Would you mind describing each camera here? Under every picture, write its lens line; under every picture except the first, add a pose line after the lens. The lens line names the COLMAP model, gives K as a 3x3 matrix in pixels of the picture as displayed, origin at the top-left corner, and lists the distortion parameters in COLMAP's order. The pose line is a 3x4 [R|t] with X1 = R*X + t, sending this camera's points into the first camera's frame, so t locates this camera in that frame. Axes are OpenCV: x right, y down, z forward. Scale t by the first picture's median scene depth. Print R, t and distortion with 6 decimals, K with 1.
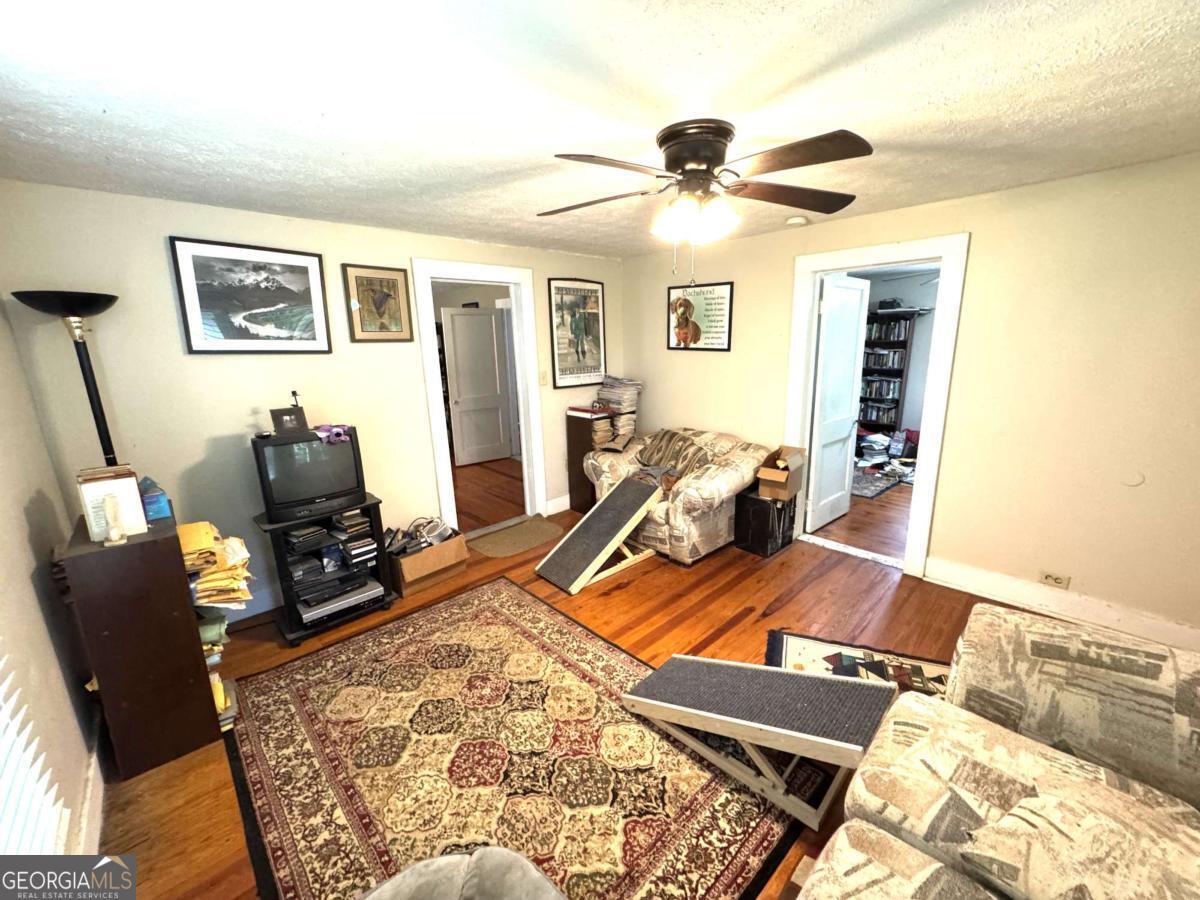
lens RADIAL K [[478.6, 0, 600.0], [0, 478.6, 450.0], [0, 0, 1]] dist [-0.000101, -0.000025]
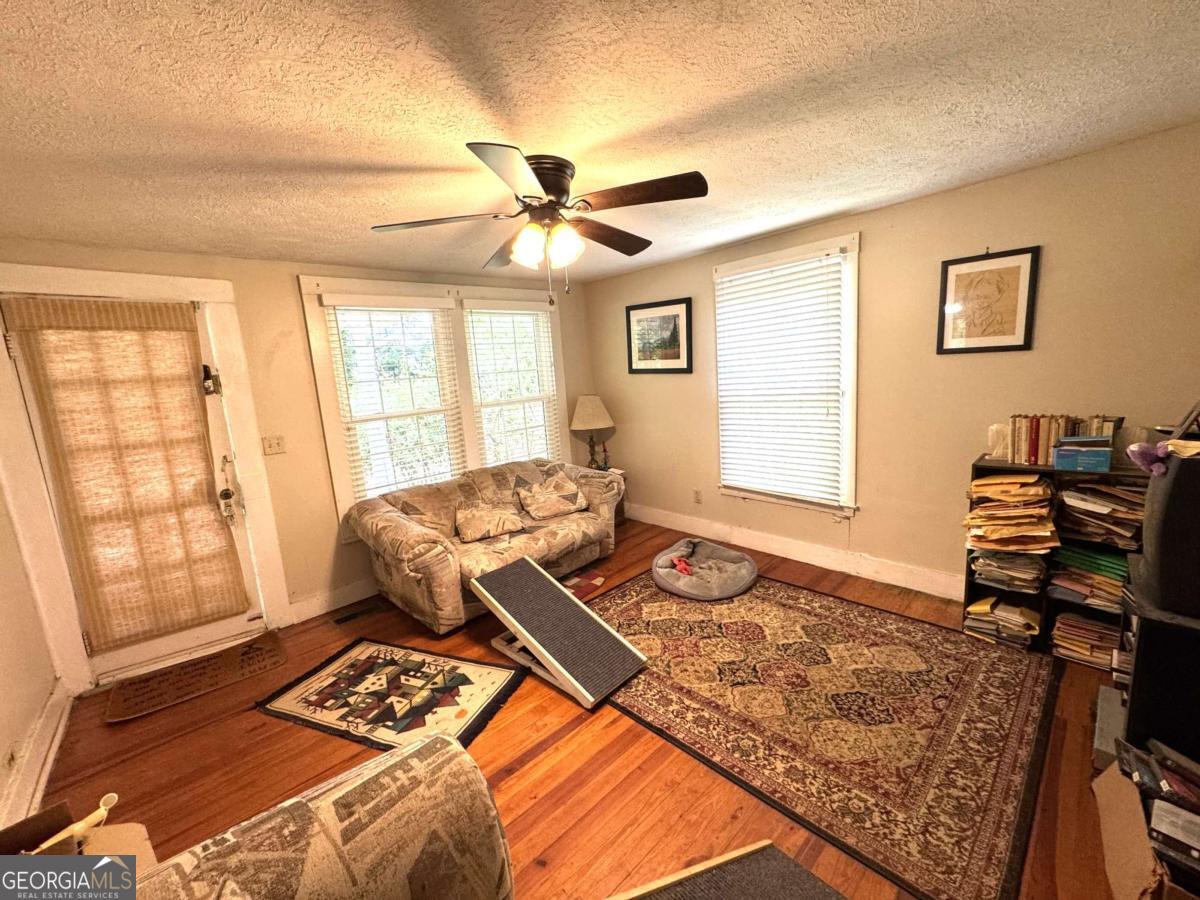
lens RADIAL K [[478.6, 0, 600.0], [0, 478.6, 450.0], [0, 0, 1]] dist [-0.000101, -0.000025]
pose [[-0.994945, 0.098327, 0.020383, 0.065894], [0.098674, 0.919648, 0.380147, -0.306671], [0.018633, 0.380237, -0.924701, 1.466562]]
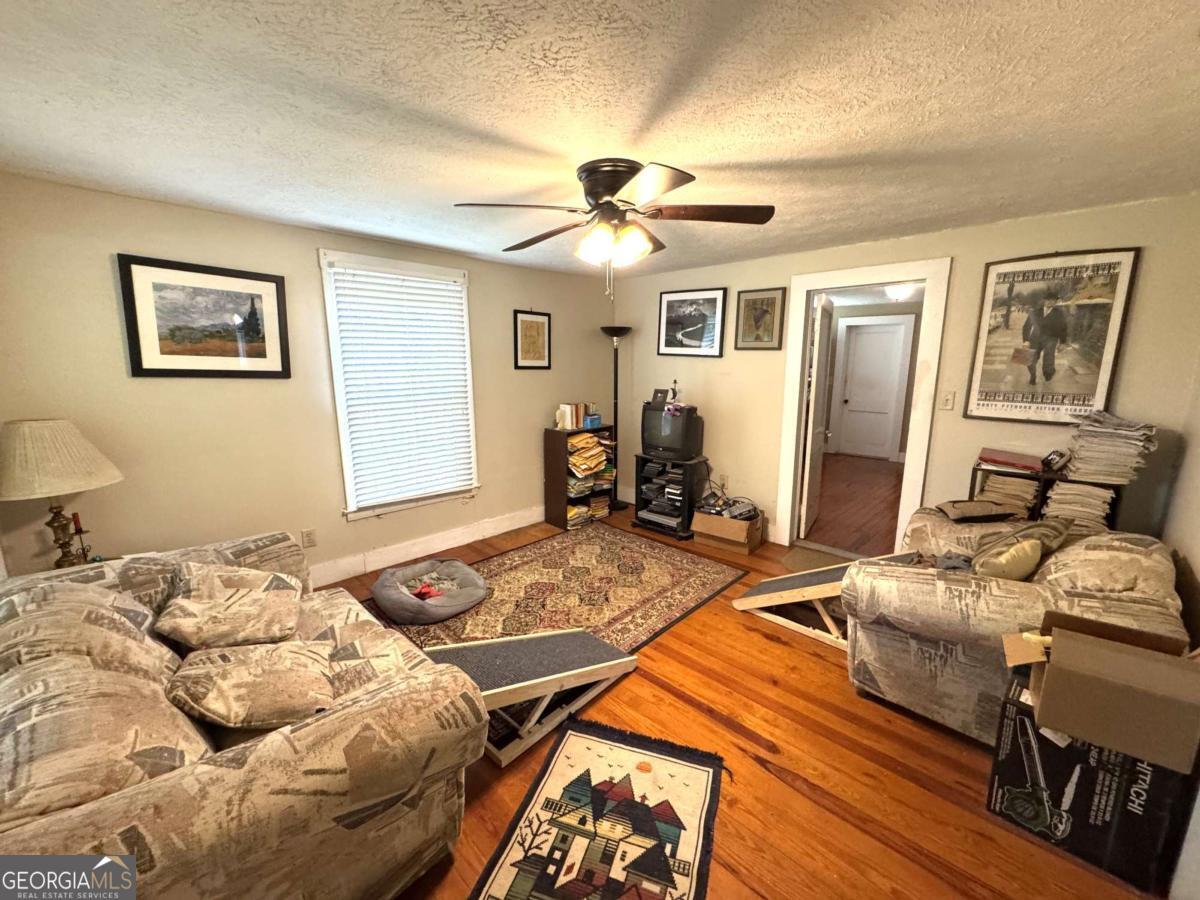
lens RADIAL K [[478.6, 0, 600.0], [0, 478.6, 450.0], [0, 0, 1]] dist [-0.000101, -0.000025]
pose [[0.041915, 0.215127, -0.975686, 0.935081], [-0.225712, 0.953338, 0.200503, -0.161247], [0.973292, 0.211820, 0.088516, 0.655700]]
